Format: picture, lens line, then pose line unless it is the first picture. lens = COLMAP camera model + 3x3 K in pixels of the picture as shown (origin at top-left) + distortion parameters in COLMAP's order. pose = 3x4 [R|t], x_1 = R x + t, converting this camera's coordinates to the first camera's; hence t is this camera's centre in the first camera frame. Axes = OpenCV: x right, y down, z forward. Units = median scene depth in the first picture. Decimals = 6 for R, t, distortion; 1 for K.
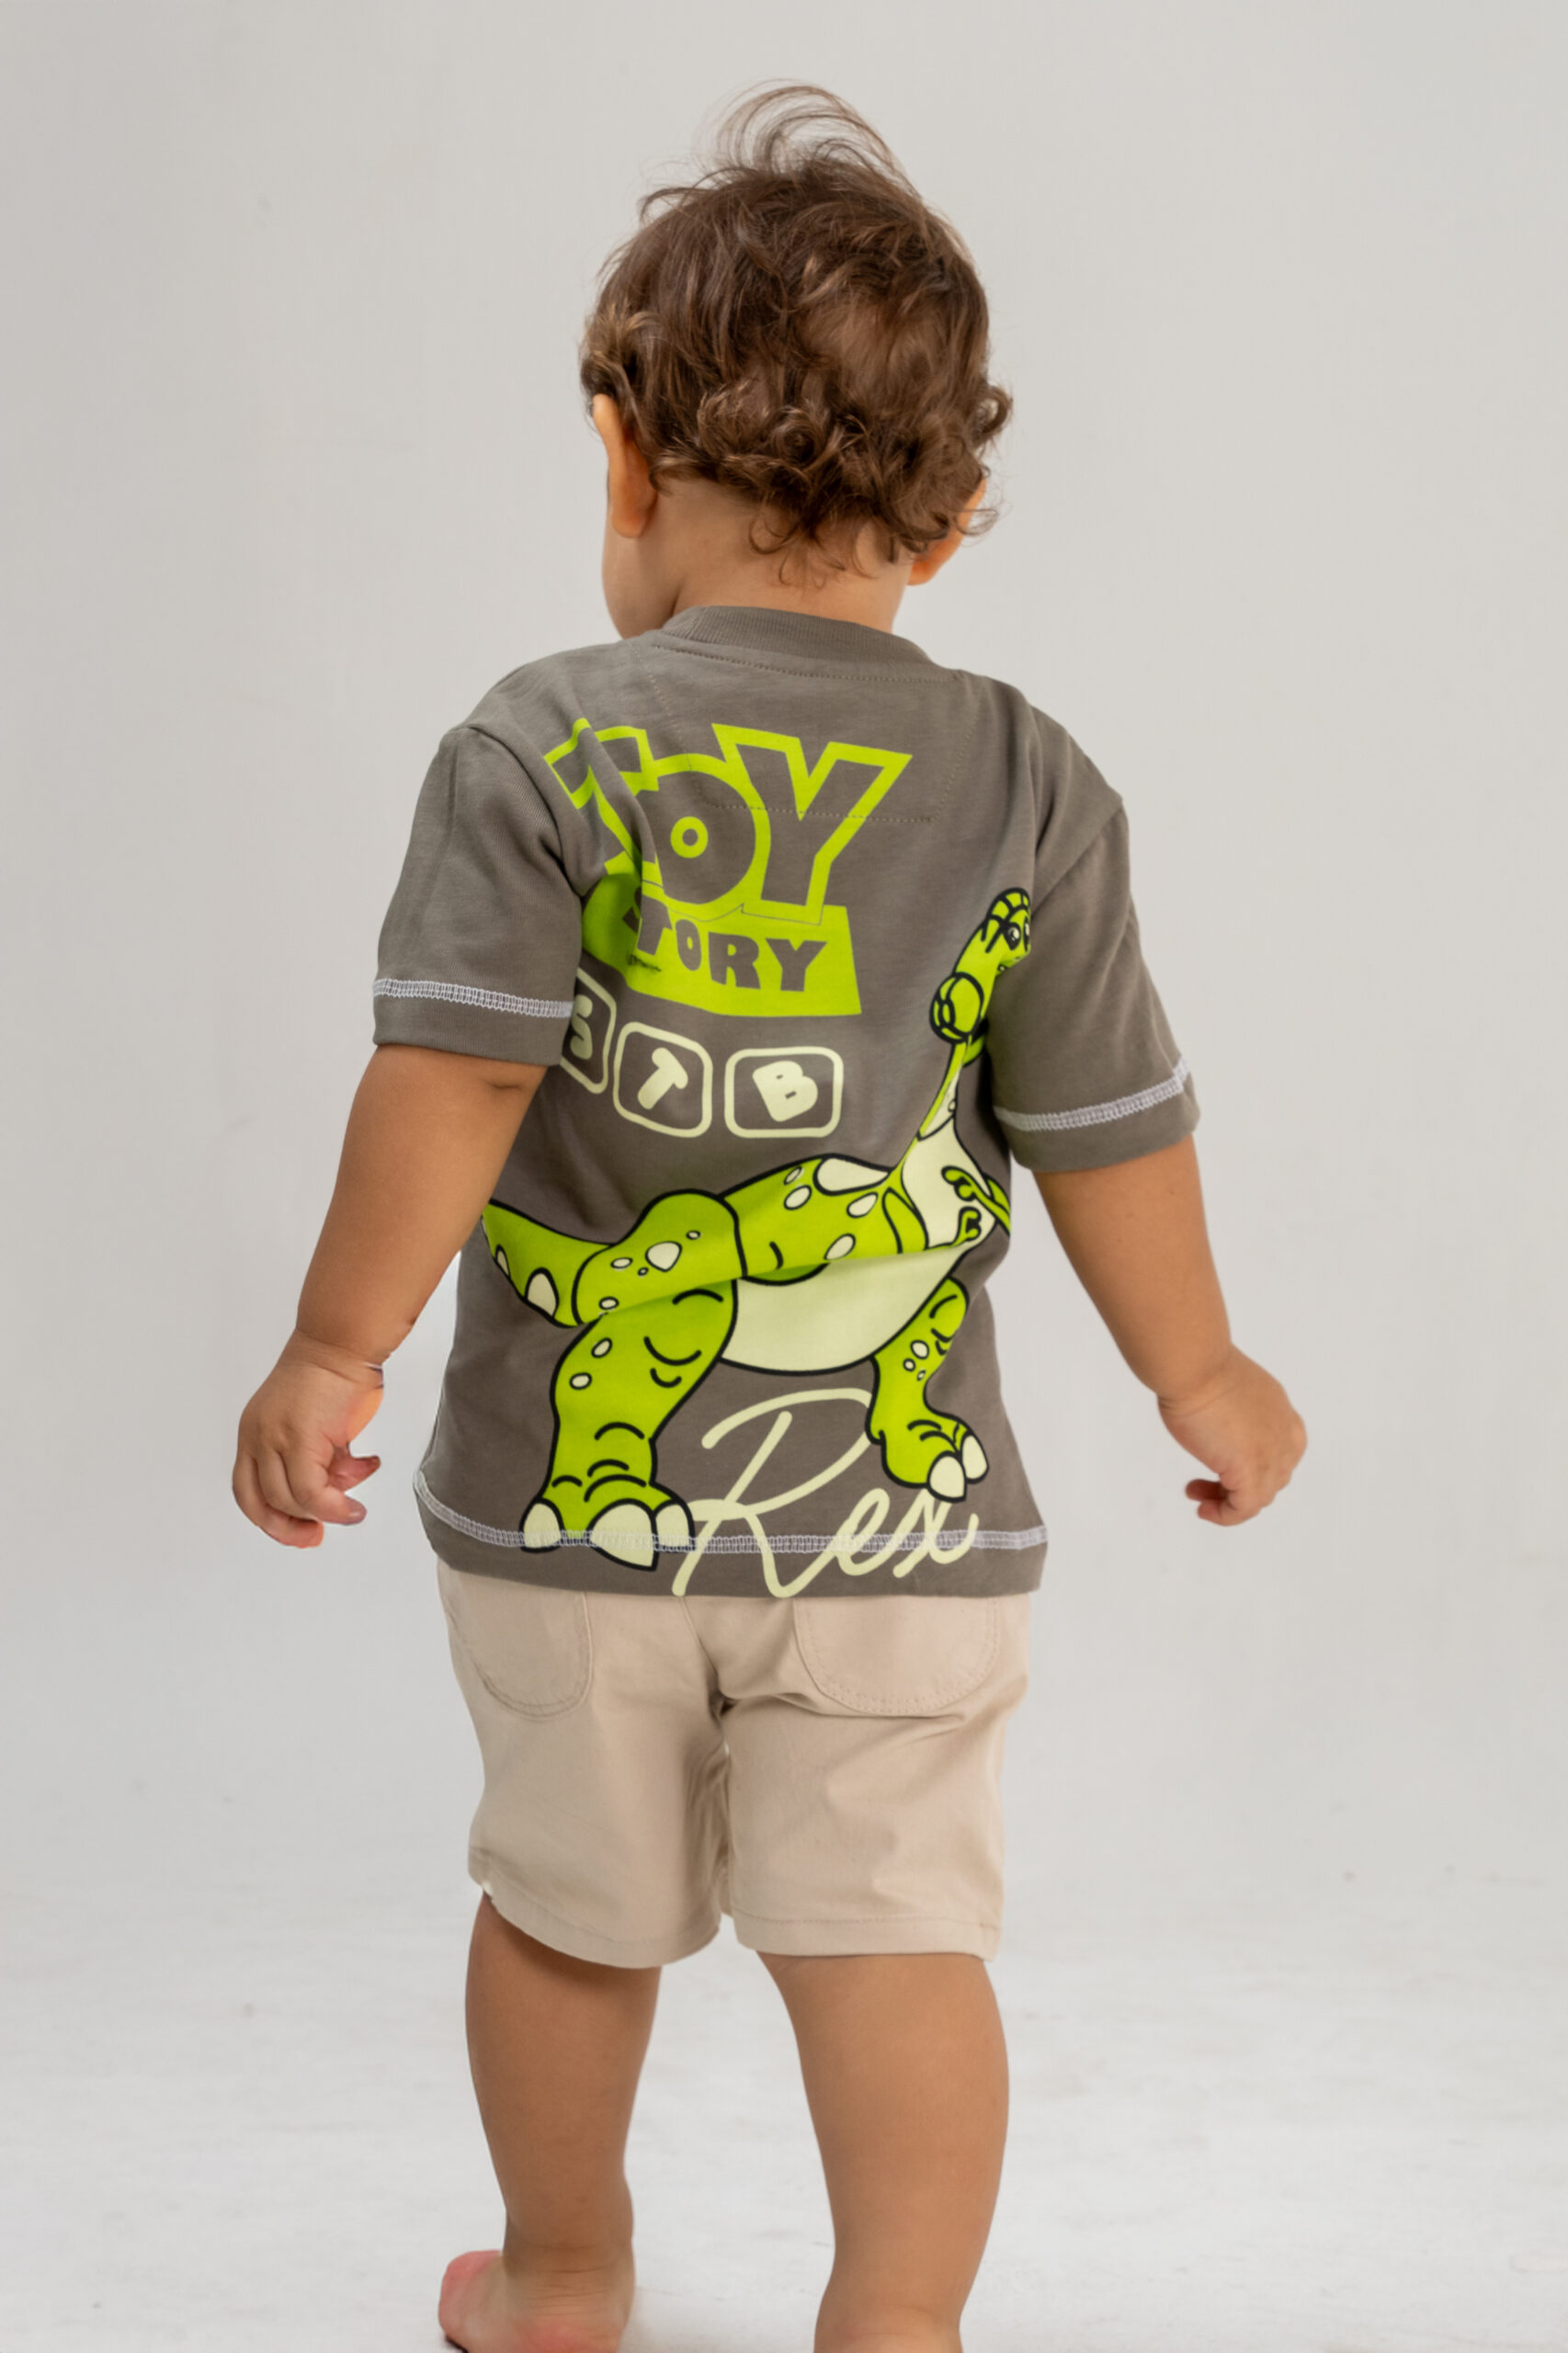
lens RADIAL K [[5297.1, 0, 784.0], [0, 5297.1, 1176.5], [0, 0, 1]] dist [3.136271, -0.010614]
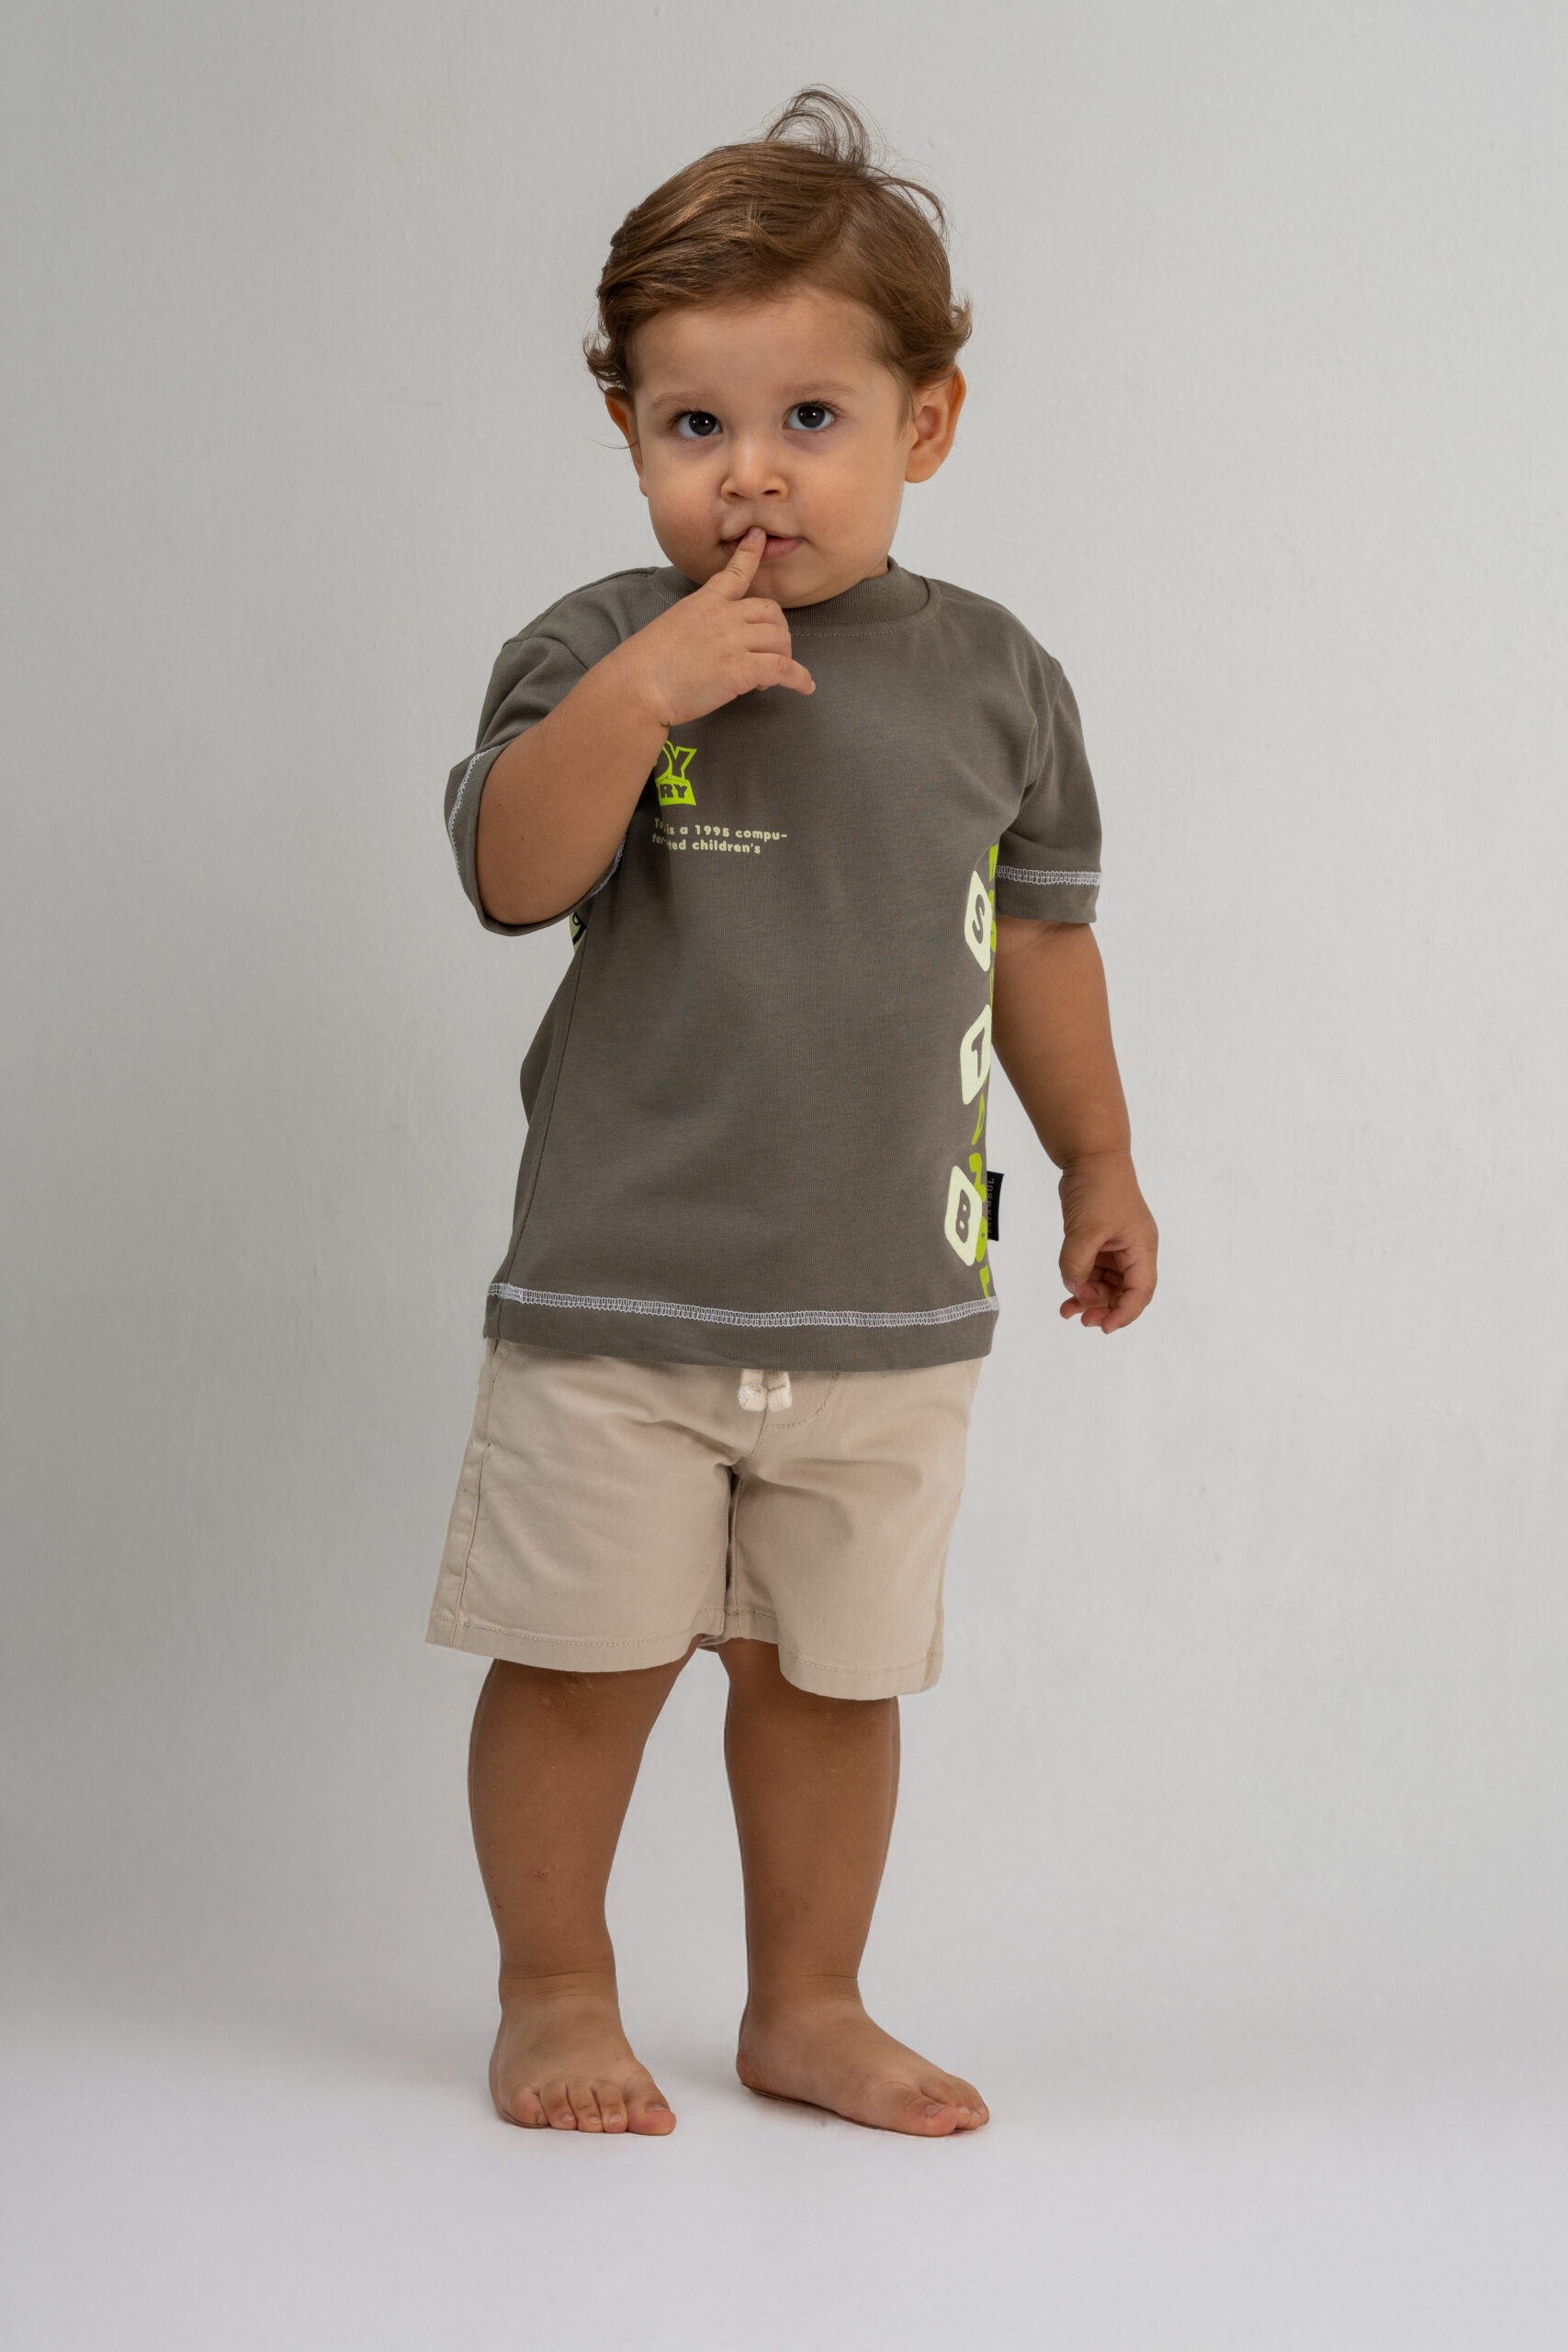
lens RADIAL K [[5866.2, 0, 784.0], [0, 5866.2, 1176.0], [0, 0, 1]] dist [-0.062138, 0.220034]
pose [[0.999711, 0.024025, -0.000024, 0.002897], [-0.024021, 0.999561, 0.017364, 0.005741], [0.000441, -0.017359, 0.999849, -0.114866]]
